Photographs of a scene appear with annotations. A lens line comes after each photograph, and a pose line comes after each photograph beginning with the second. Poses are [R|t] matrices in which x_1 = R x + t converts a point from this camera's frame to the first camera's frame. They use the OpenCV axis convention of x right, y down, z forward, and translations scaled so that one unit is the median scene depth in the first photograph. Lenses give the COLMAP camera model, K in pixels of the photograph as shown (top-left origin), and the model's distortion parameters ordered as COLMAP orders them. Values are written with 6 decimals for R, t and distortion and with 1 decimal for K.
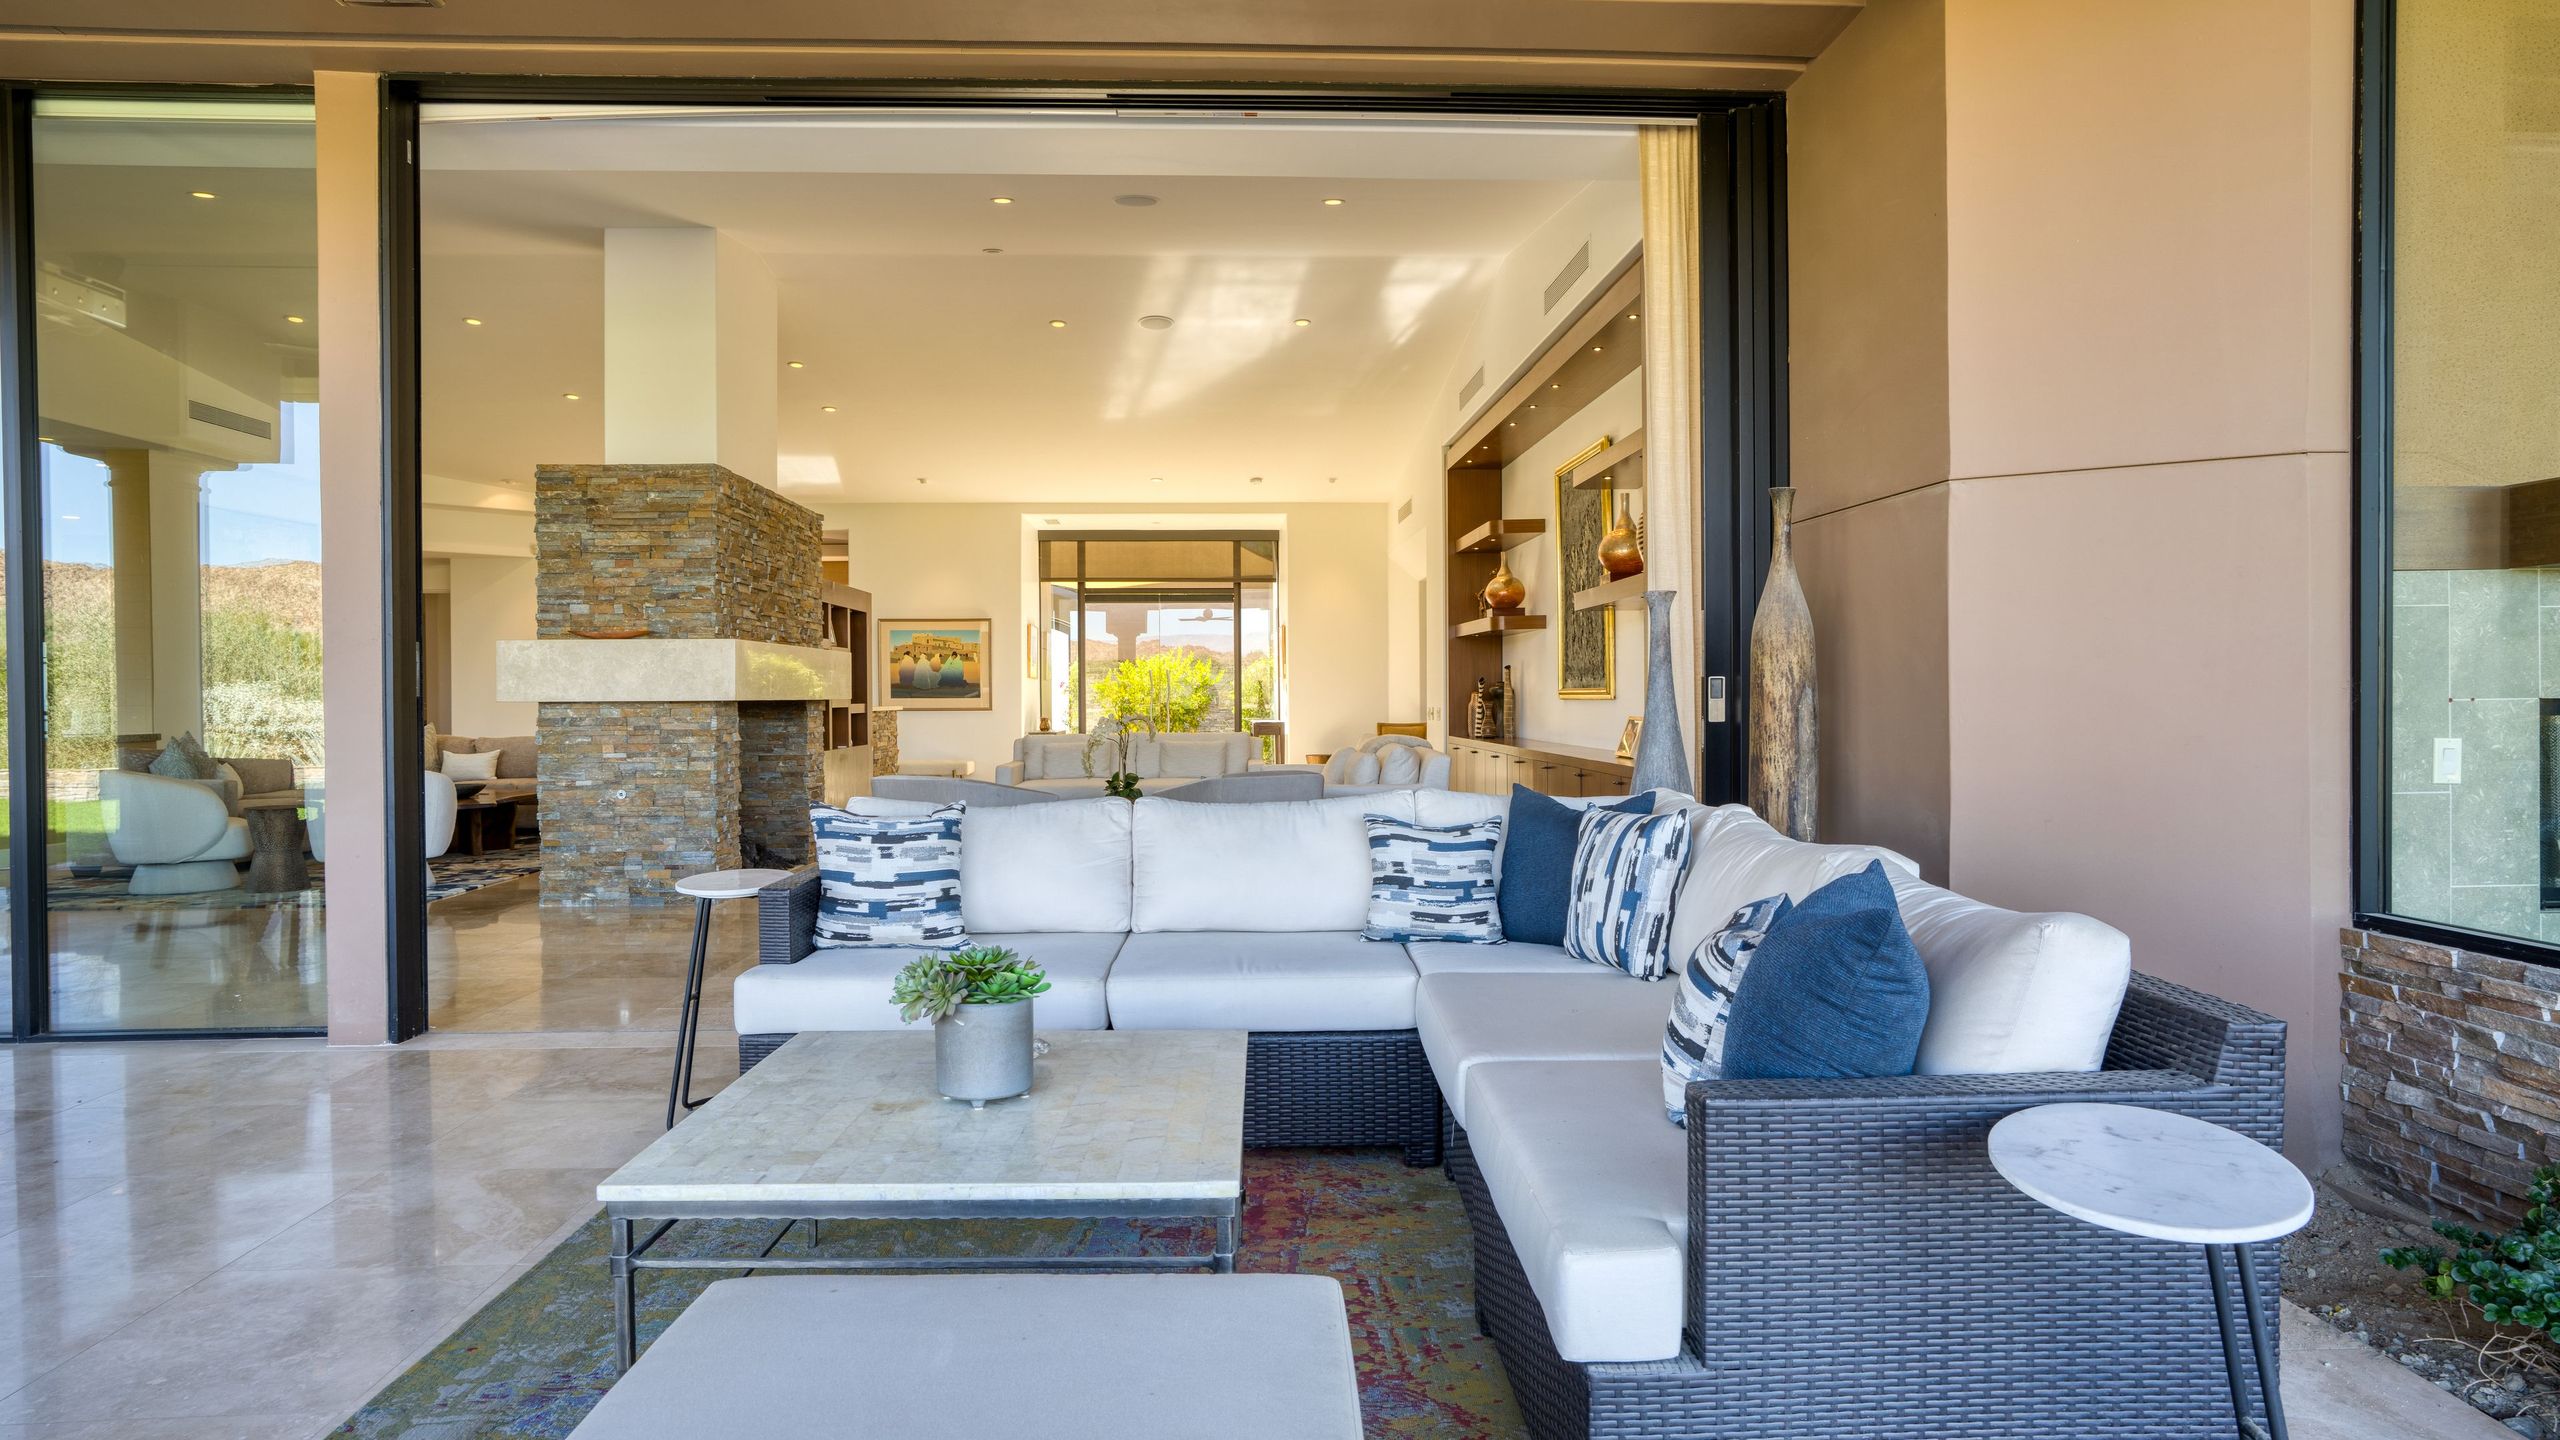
lens RADIAL K [[1468.6, 0, 1278.9], [0, 1468.6, 712.8], [0, 0, 1]] dist [-0.037060, 0.022473]
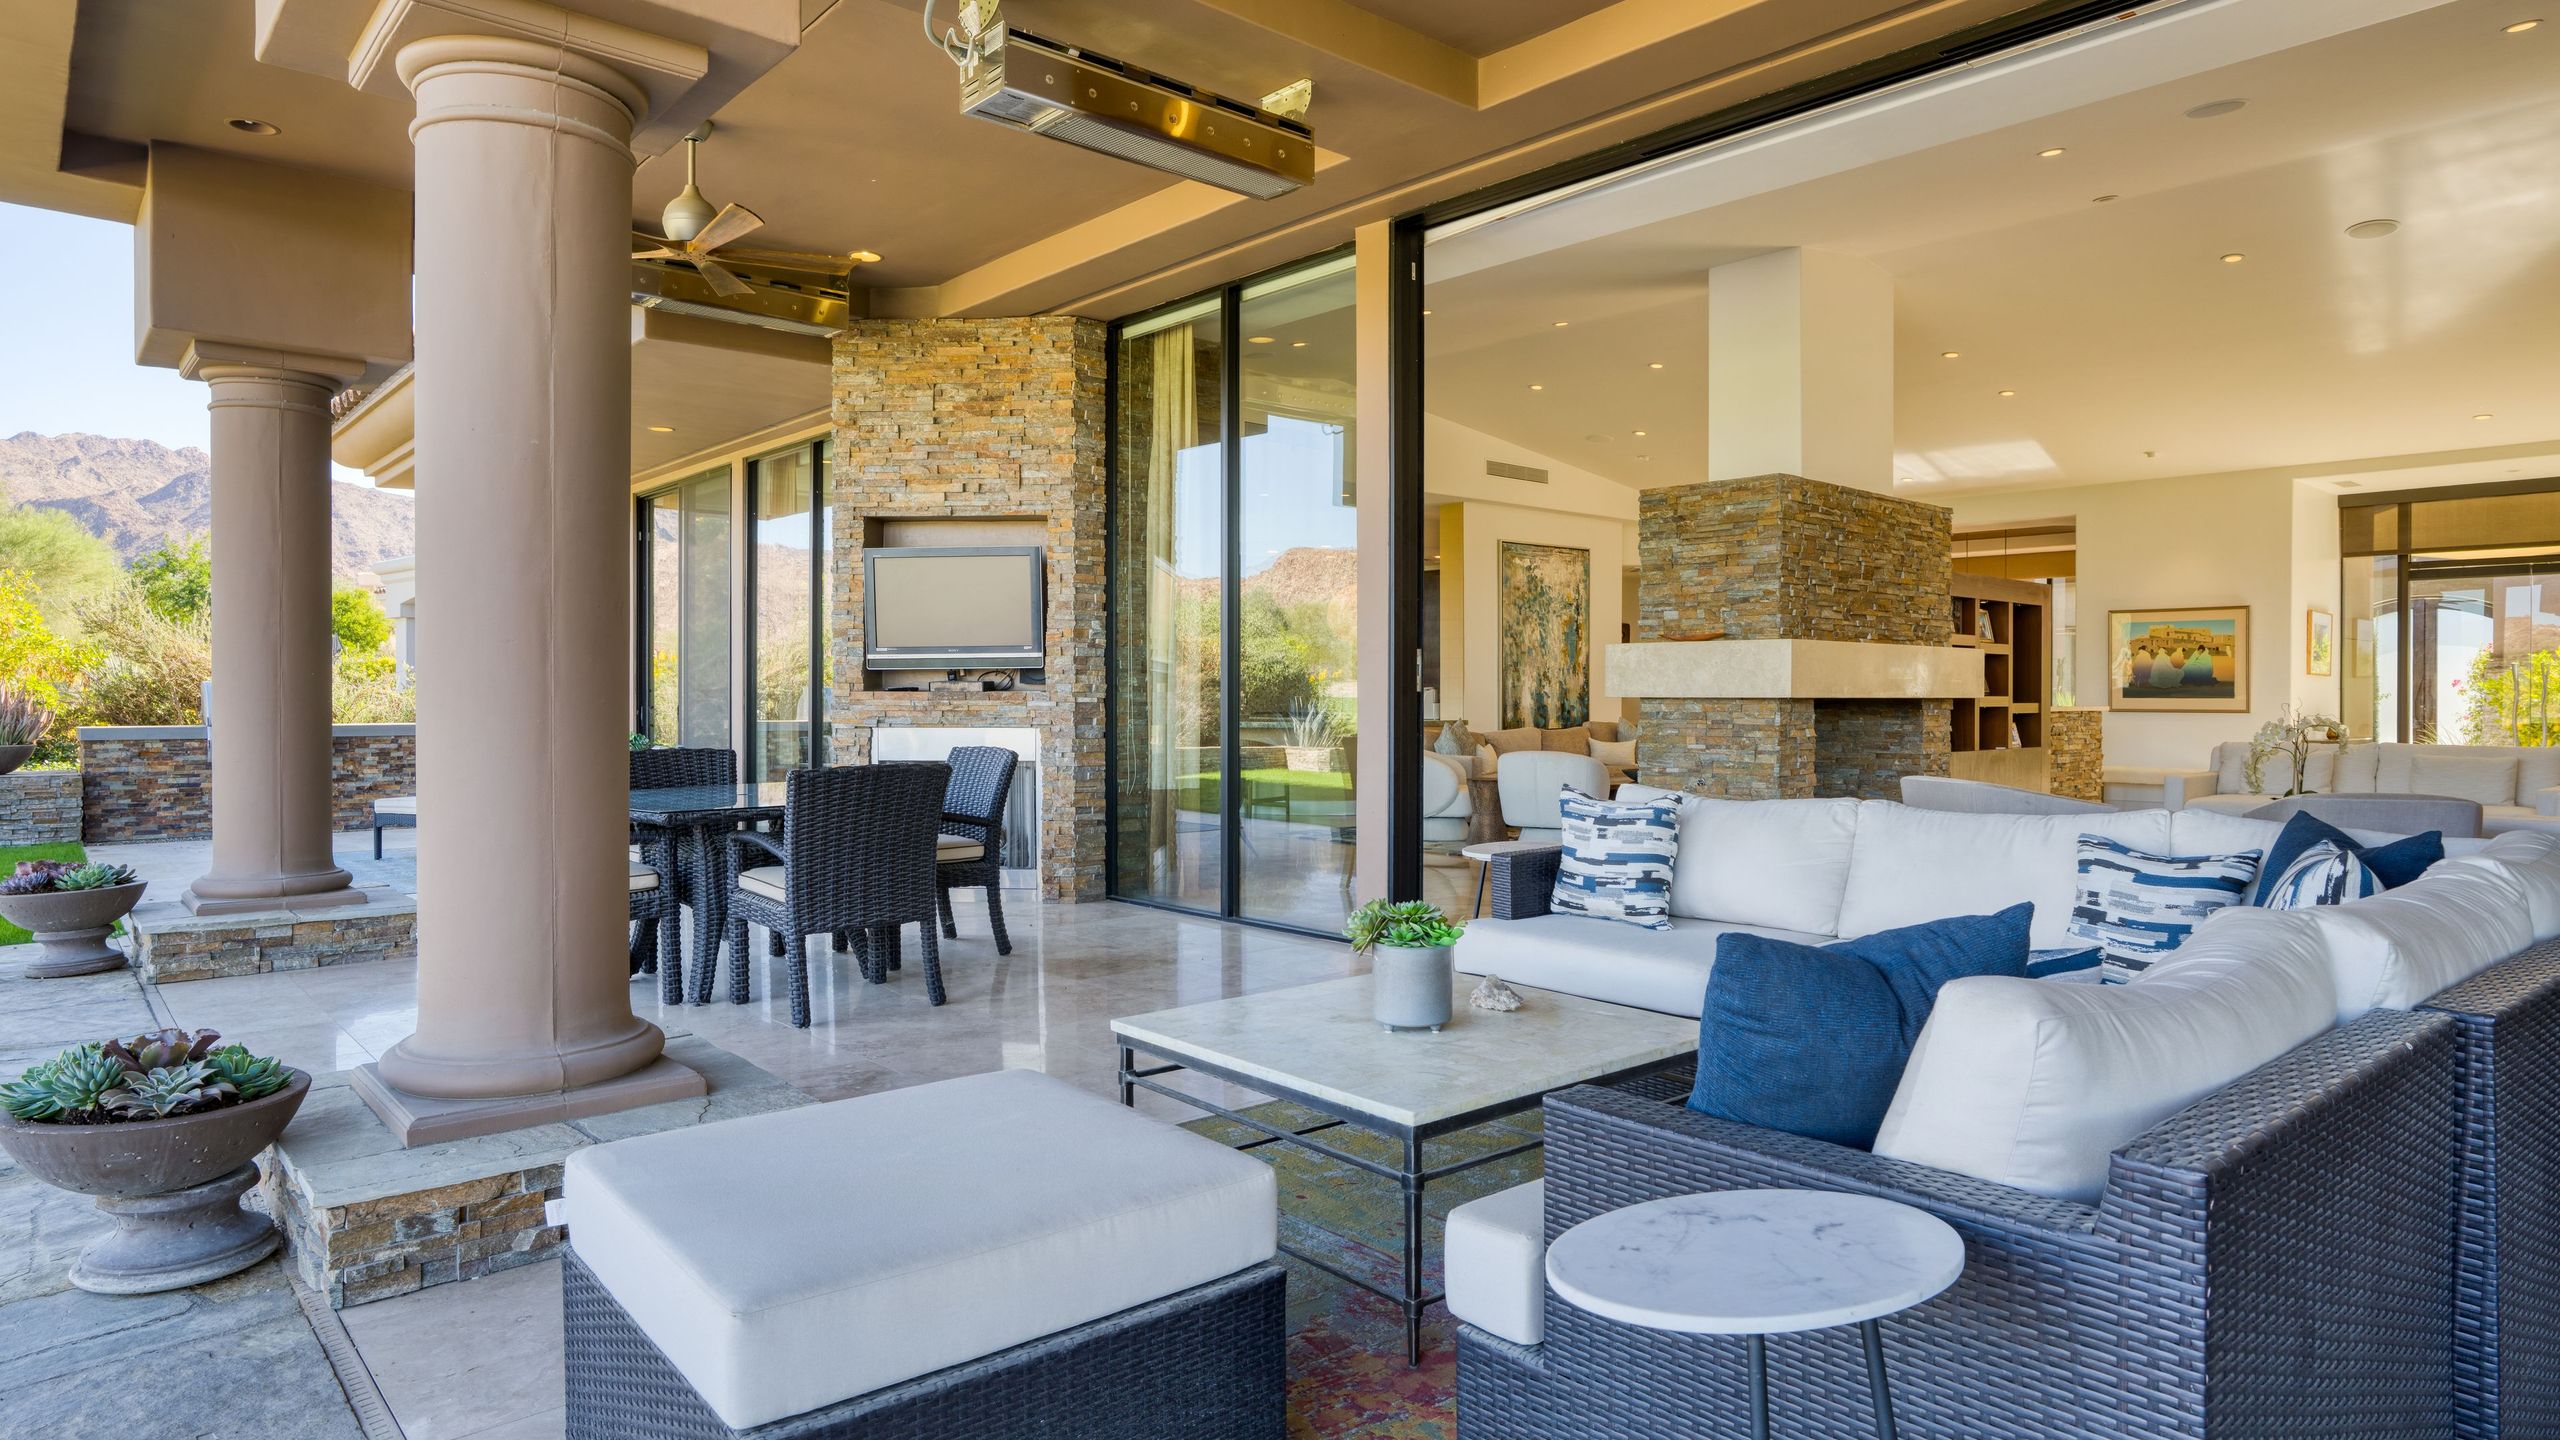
lens RADIAL K [[1468.6, 0, 1253.8], [0, 1468.6, 704.0], [0, 0, 1]] dist [-0.037060, 0.022473]
pose [[0.620196, 0.011287, -0.784366, 0.207693], [-0.014917, 0.999885, 0.002593, -0.000861], [0.784305, 0.010093, 0.620293, 0.047420]]
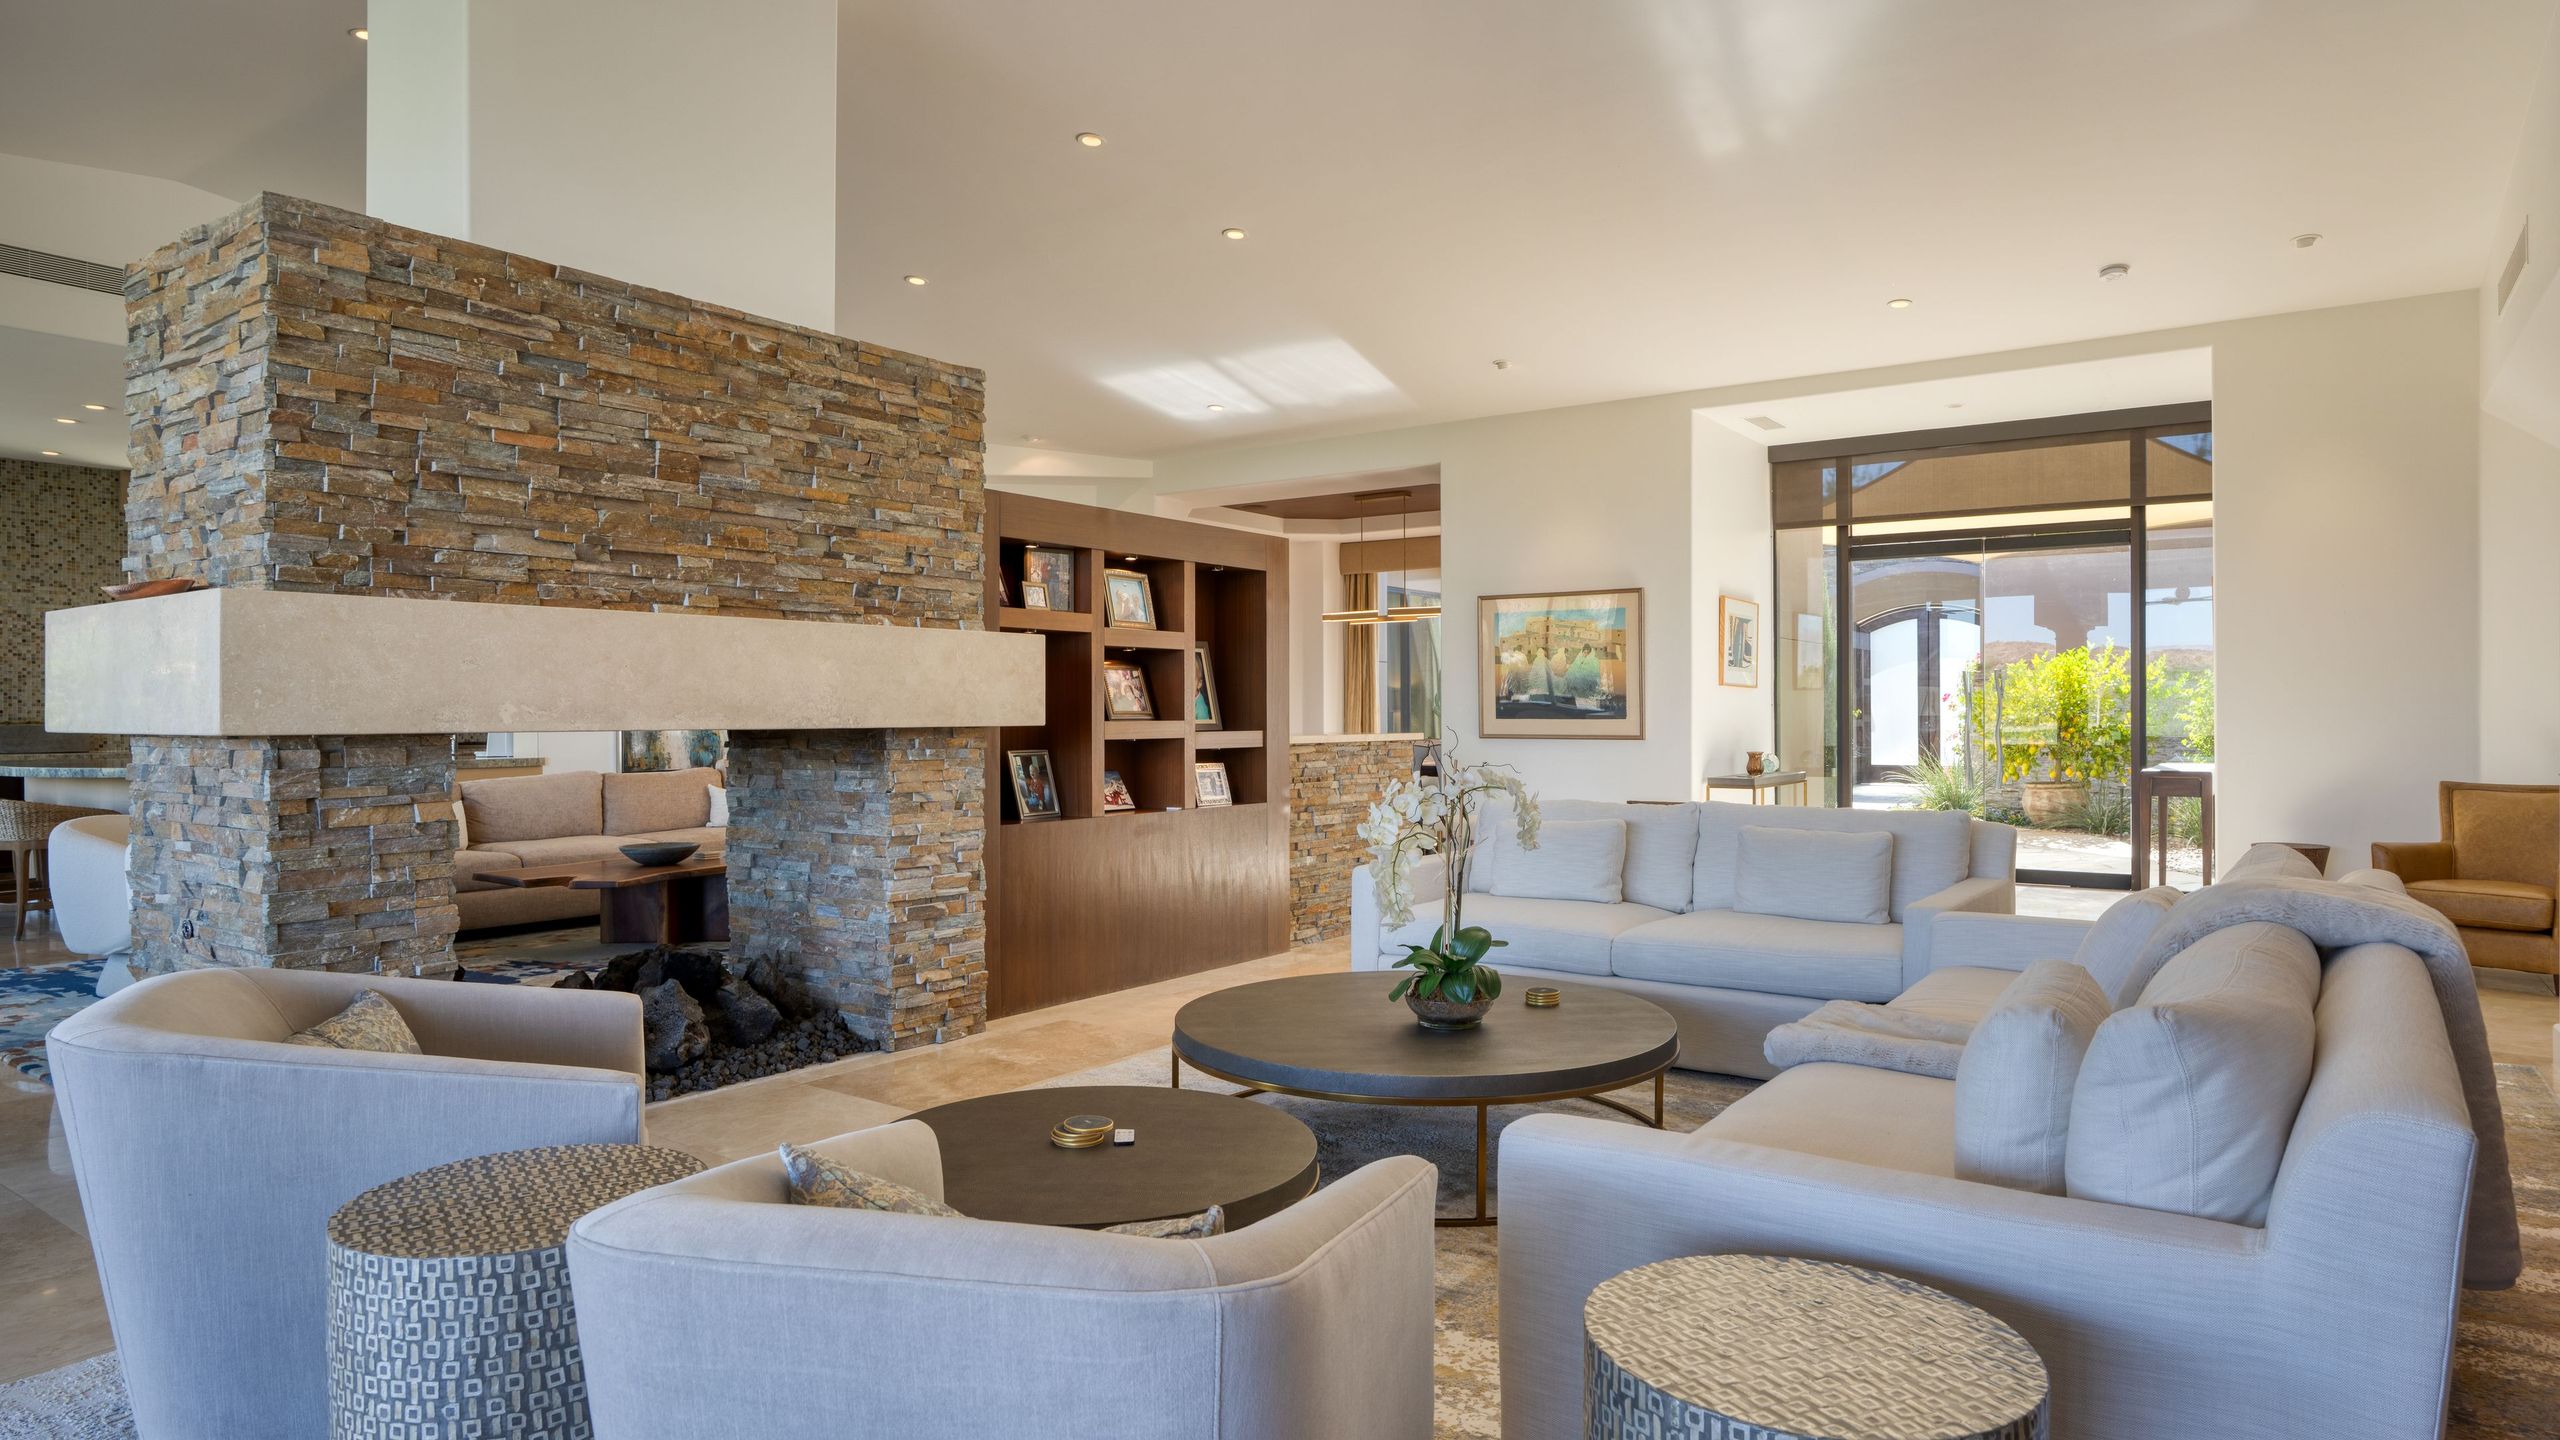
lens RADIAL K [[1468.6, 0, 1289.8], [0, 1468.6, 721.8], [0, 0, 1]] dist [-0.037060, 0.022473]
pose [[0.786743, 0.007156, -0.617240, 0.121940], [-0.009430, 0.999955, -0.000427, -0.014626], [0.617209, 0.006156, 0.786775, 0.850464]]
